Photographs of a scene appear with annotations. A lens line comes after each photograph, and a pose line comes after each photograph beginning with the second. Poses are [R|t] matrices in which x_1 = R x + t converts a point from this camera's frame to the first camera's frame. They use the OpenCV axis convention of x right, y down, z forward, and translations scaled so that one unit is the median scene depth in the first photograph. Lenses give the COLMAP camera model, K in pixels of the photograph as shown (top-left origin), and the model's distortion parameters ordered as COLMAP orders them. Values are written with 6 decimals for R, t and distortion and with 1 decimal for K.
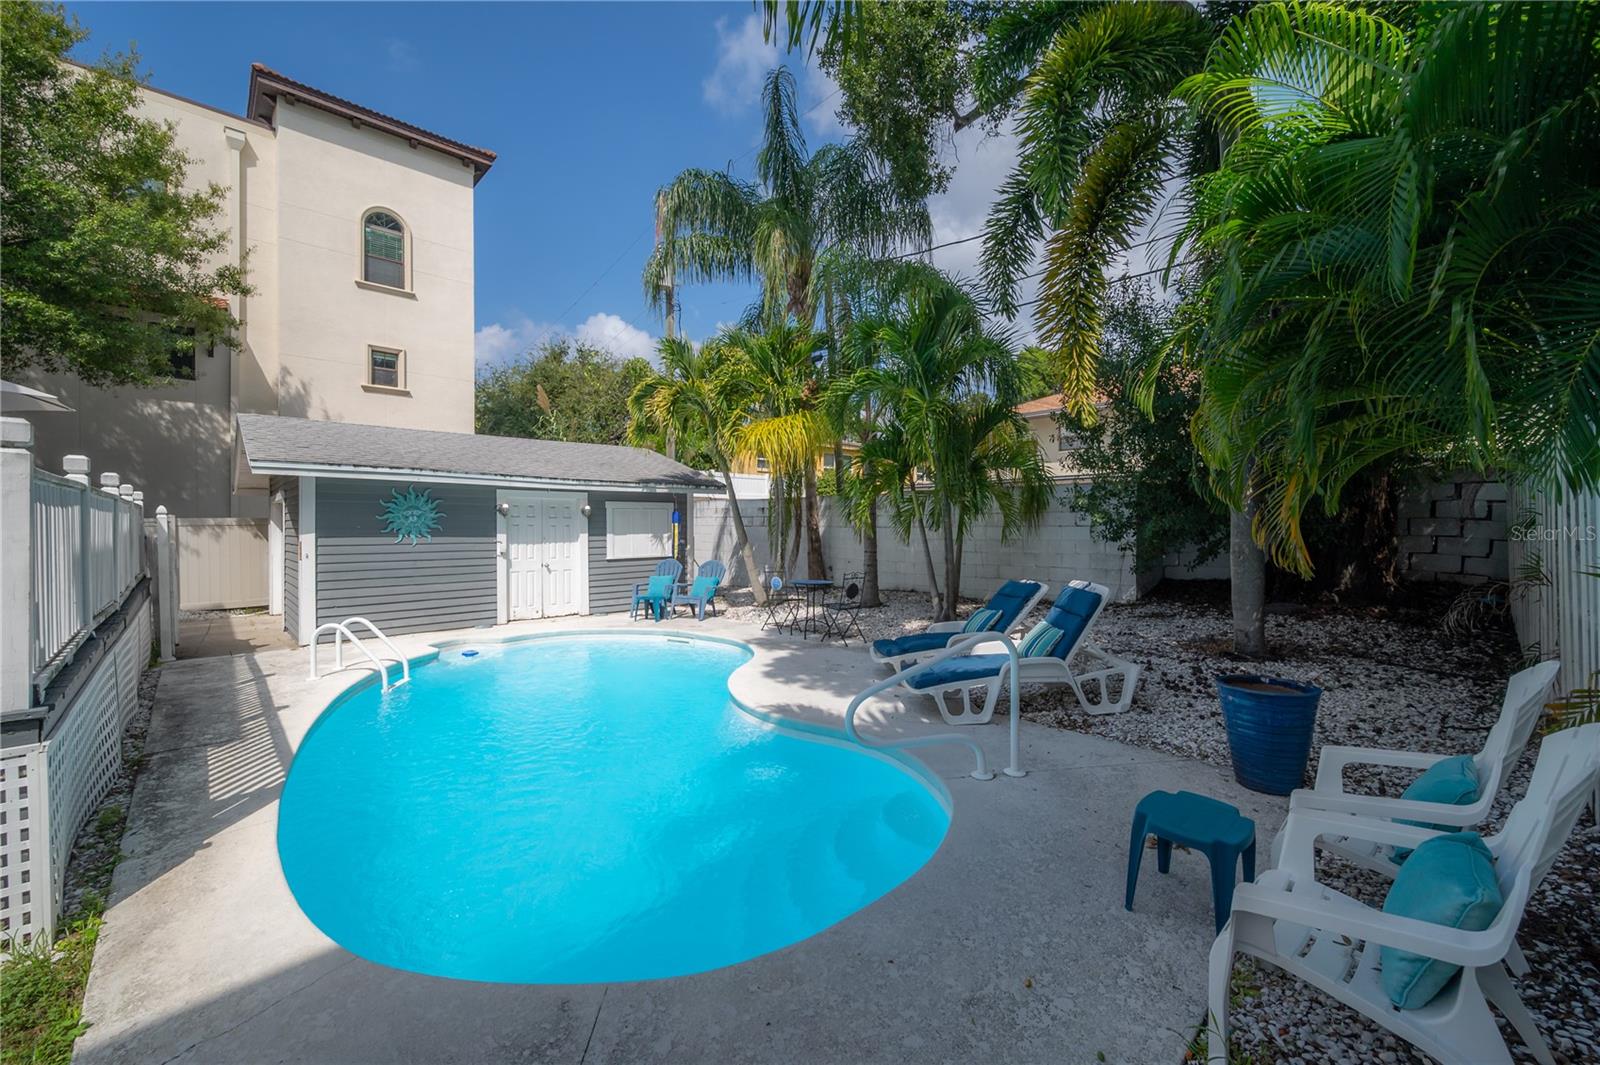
lens RADIAL K [[641.0, 0, 808.0], [0, 641.0, 525.6], [0, 0, 1]] dist [0.001296, 0.000301]
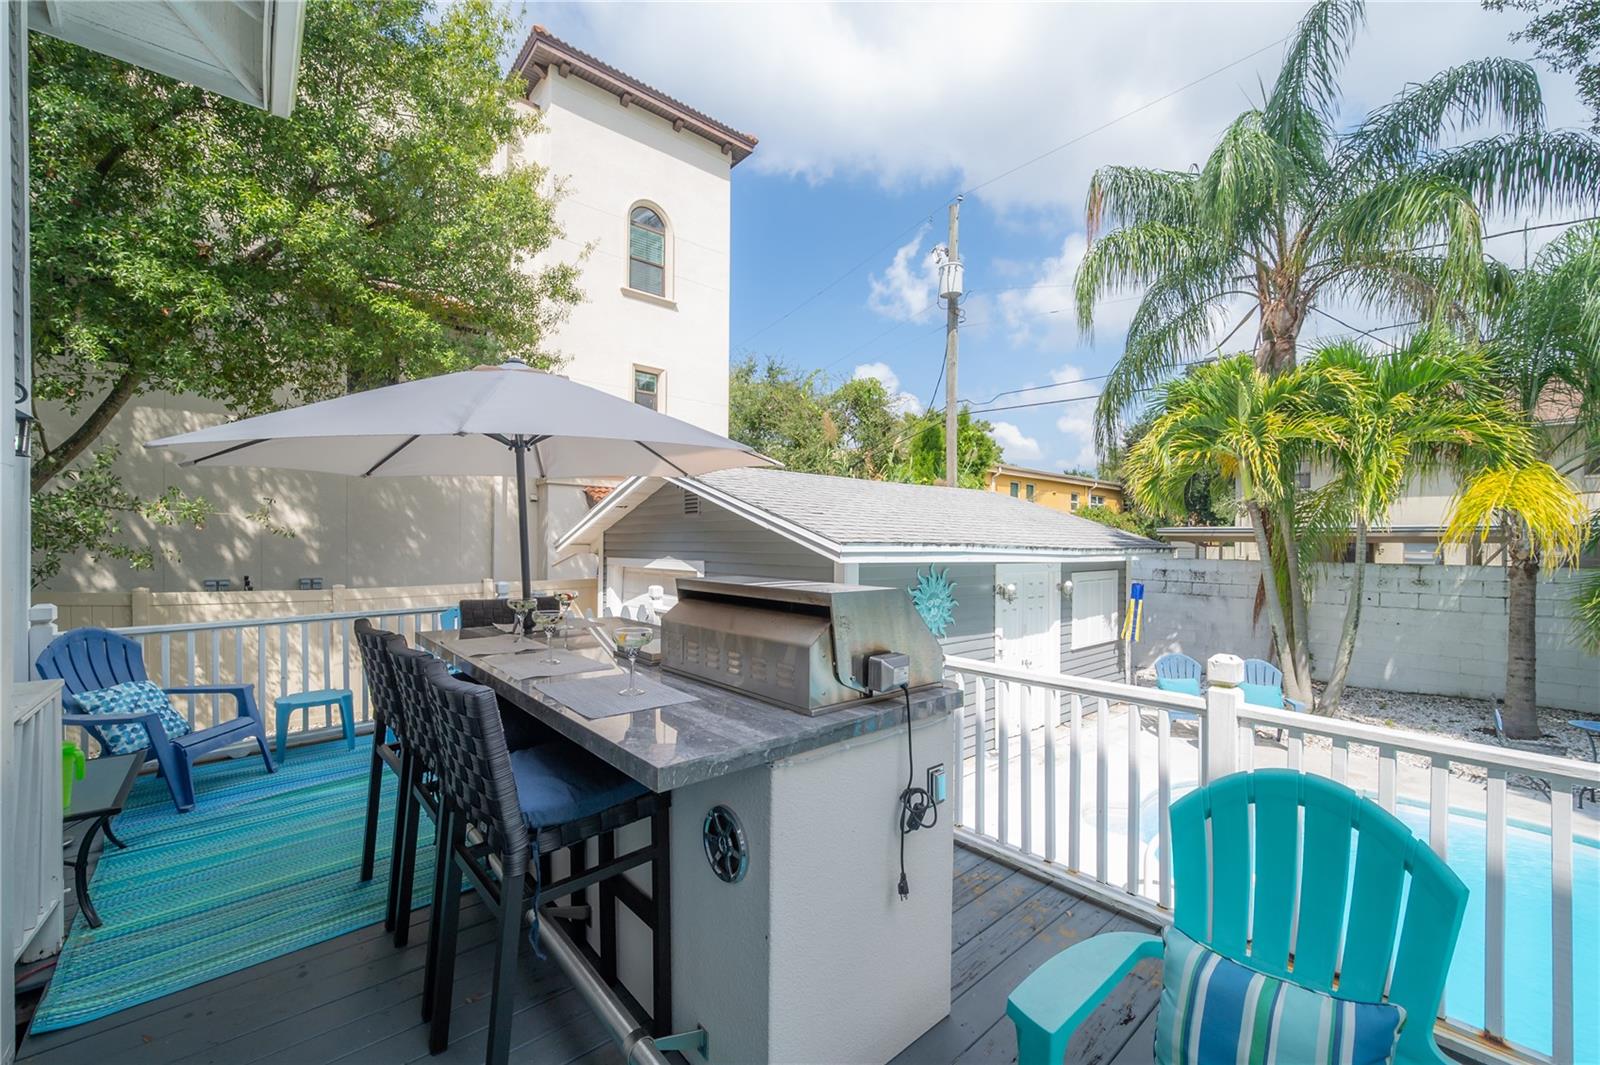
lens RADIAL K [[641.0, 0, 798.0], [0, 641.0, 543.9], [0, 0, 1]] dist [0.001296, 0.000301]
pose [[0.998648, 0.009846, -0.051051, -0.425837], [-0.009661, 0.999946, 0.003869, -0.050467], [0.051086, -0.003370, 0.998689, 0.169518]]
